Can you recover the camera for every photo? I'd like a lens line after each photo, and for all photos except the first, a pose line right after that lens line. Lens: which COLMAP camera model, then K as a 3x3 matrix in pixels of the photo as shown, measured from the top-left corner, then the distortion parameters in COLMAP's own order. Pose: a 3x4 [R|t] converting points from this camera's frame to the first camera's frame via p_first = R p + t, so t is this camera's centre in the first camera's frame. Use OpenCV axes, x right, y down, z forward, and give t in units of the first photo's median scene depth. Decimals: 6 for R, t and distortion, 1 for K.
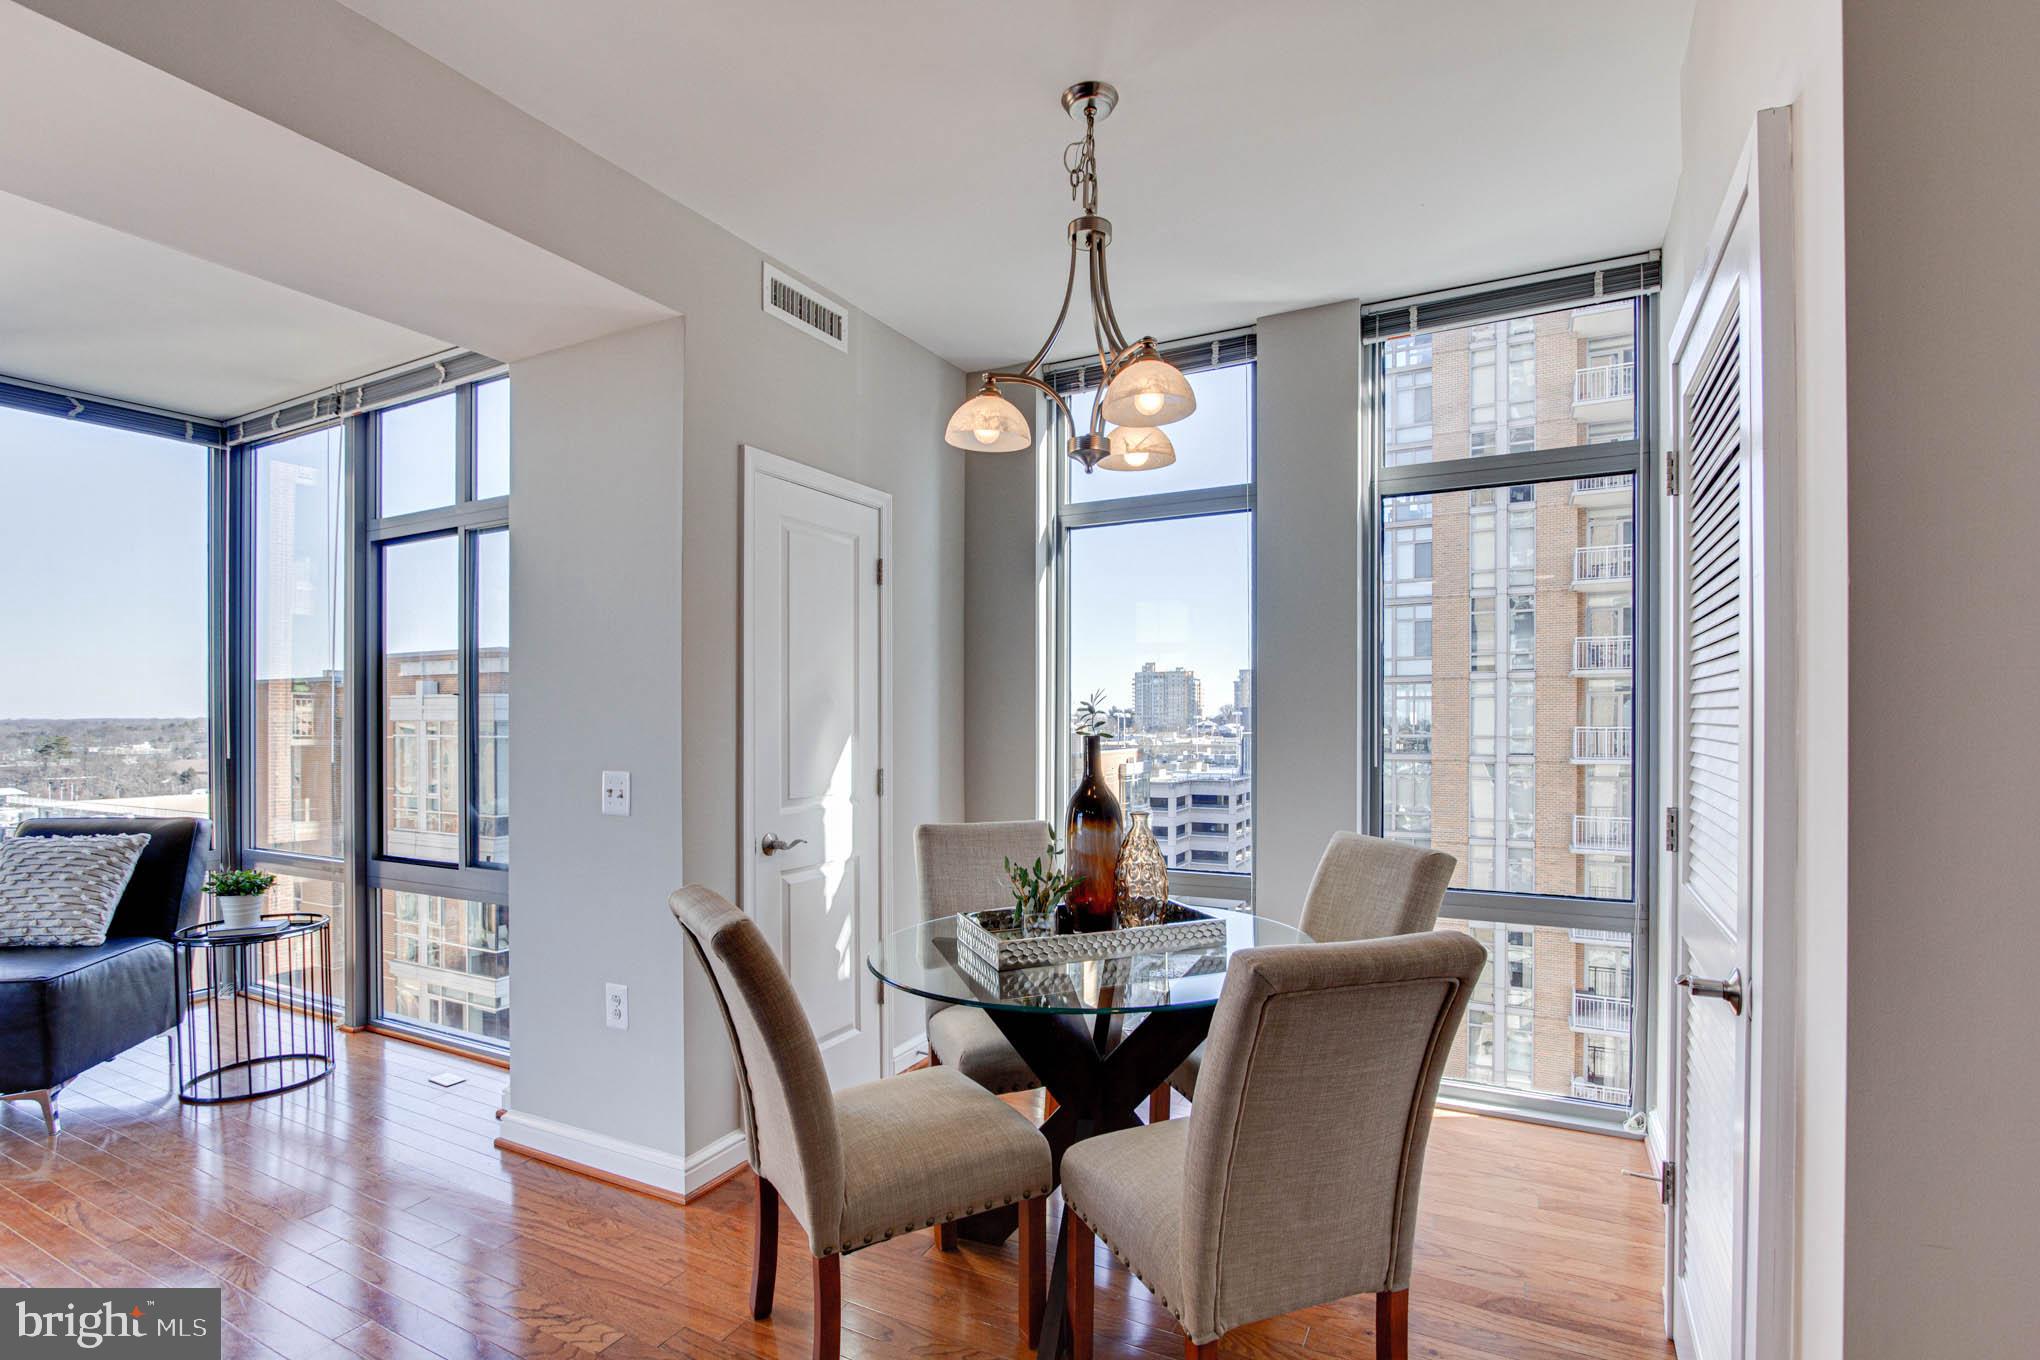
lens RADIAL K [[963.3, 0, 1025.6], [0, 963.3, 720.1], [0, 0, 1]] dist [-0.010938, 0.000458]
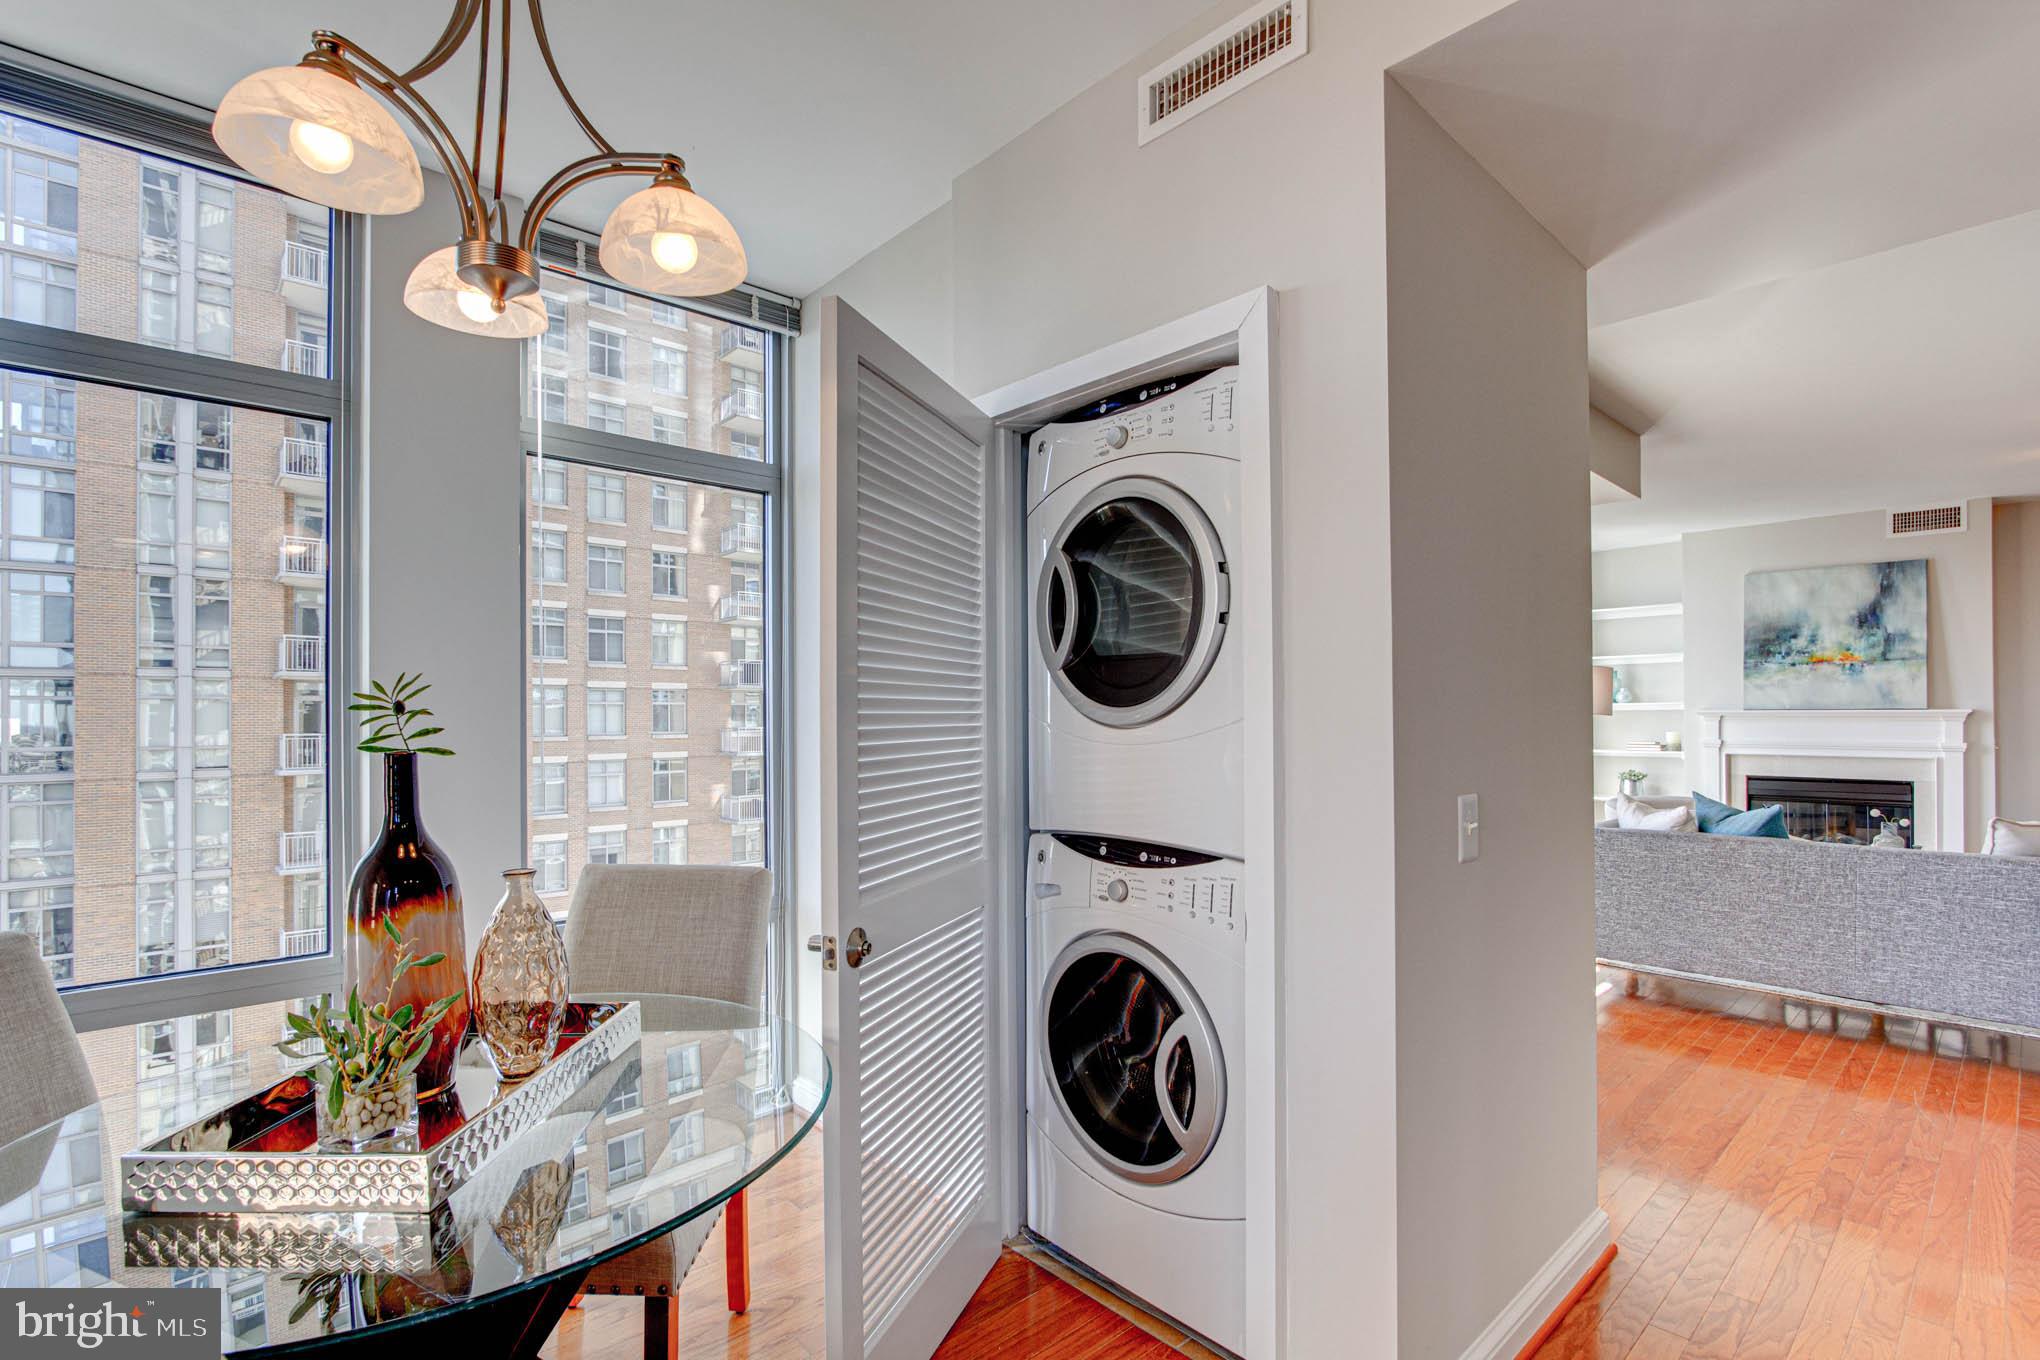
lens RADIAL K [[951.7, 0, 1043.6], [0, 951.7, 714.3], [0, 0, 1]] dist [-0.014711, 0.001207]
pose [[0.326748, 0.005781, 0.945094, -0.250658], [0.006011, 0.999948, -0.008195, -0.000084], [-0.945093, 0.008358, 0.326696, 0.332451]]
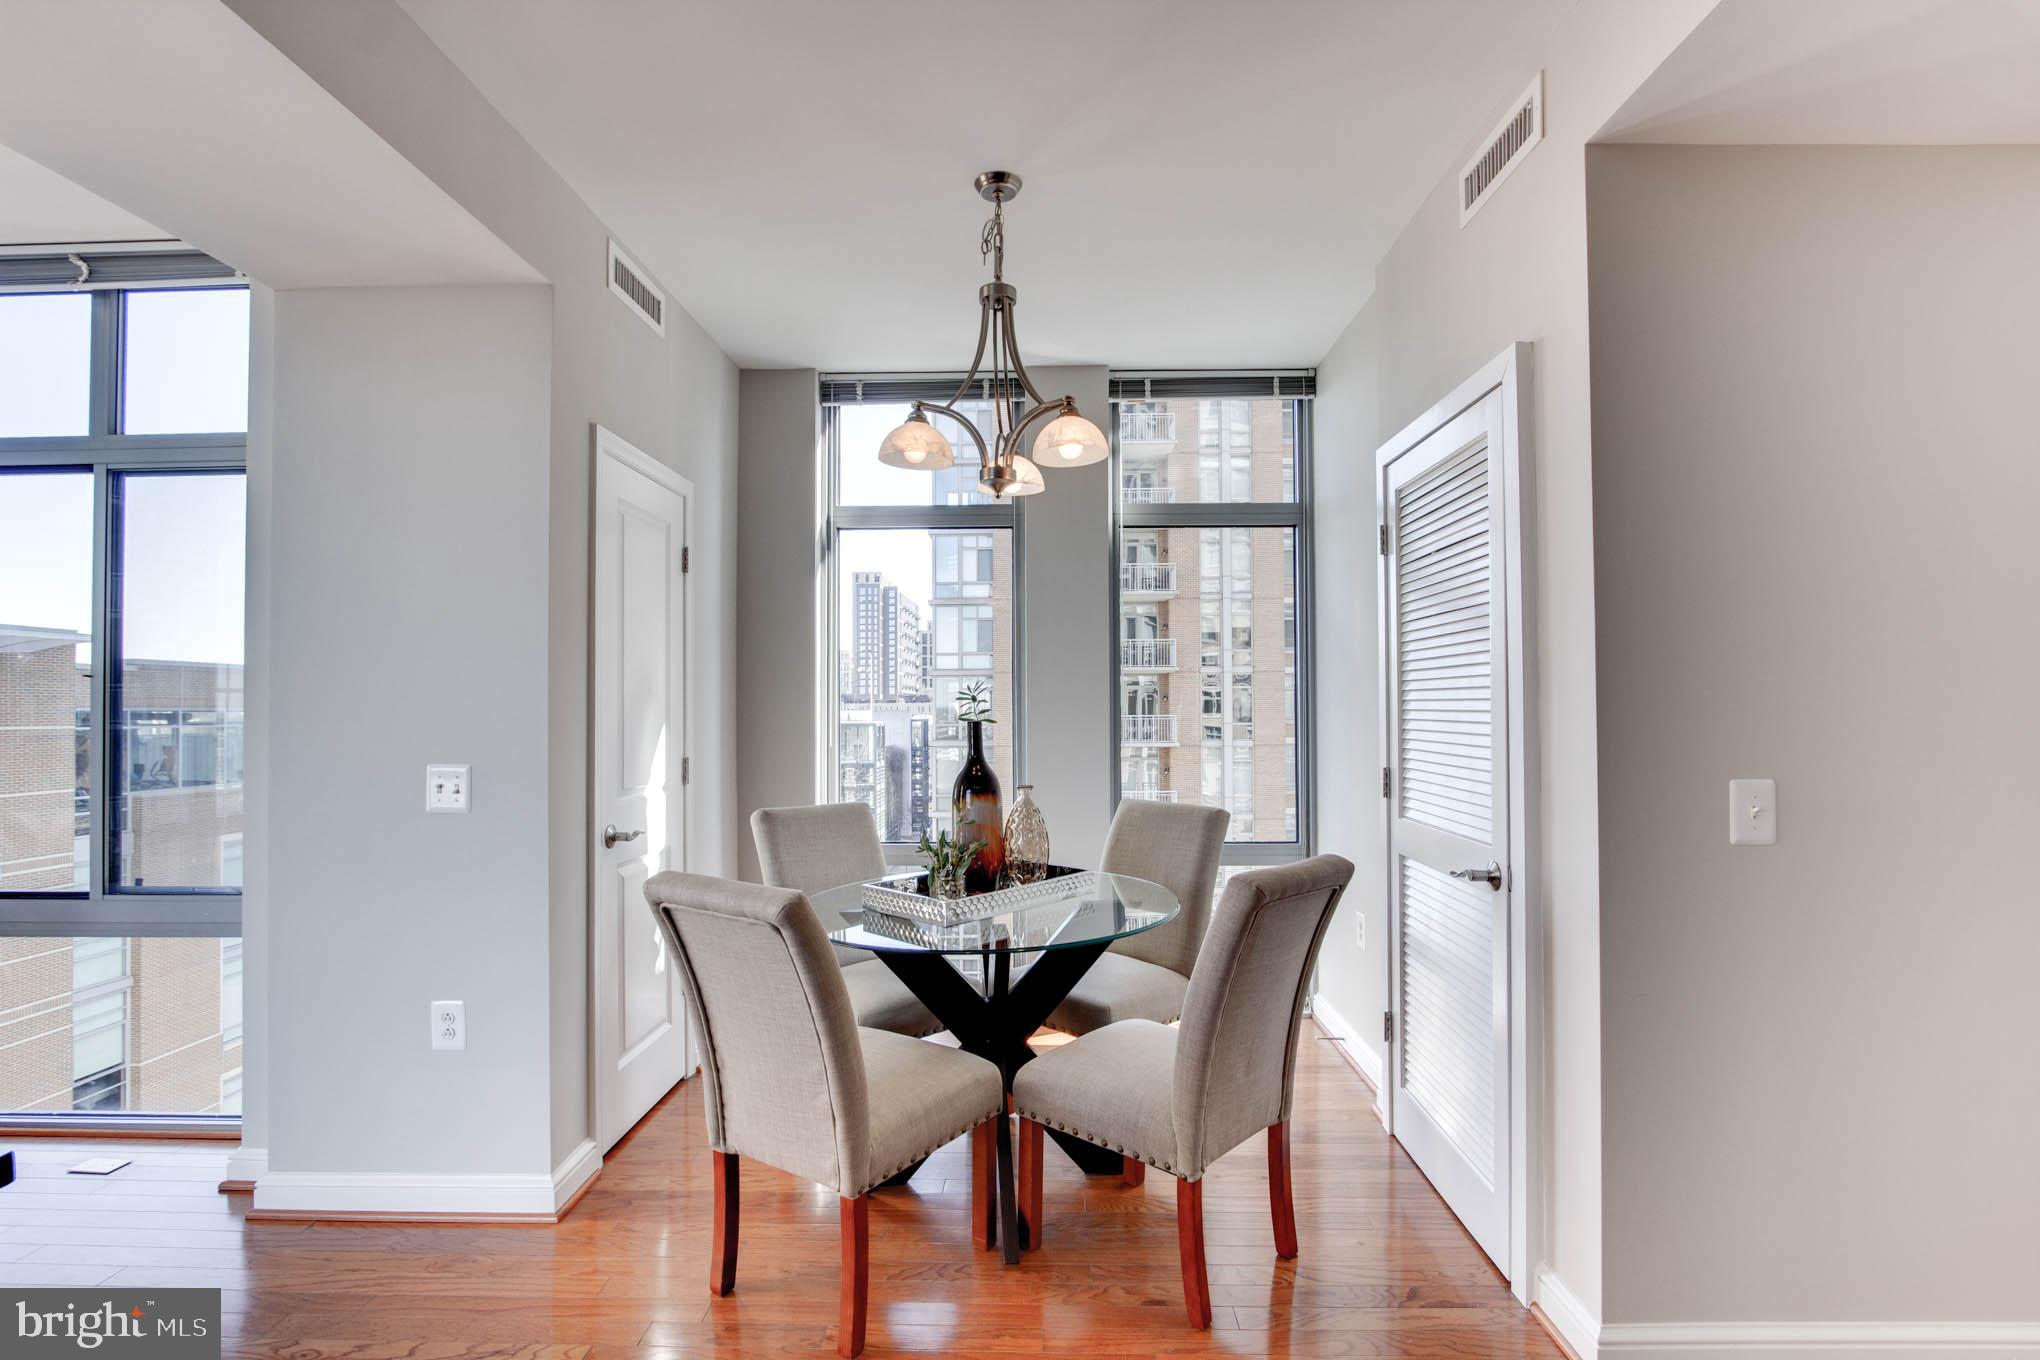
lens RADIAL K [[956.3, 0, 1028.2], [0, 956.3, 688.0], [0, 0, 1]] dist [-0.014319, 0.000280]
pose [[0.896199, 0.009832, 0.443544, -0.280799], [0.000353, 0.999738, -0.022875, 0.001668], [-0.443653, 0.020657, 0.895961, -0.039746]]
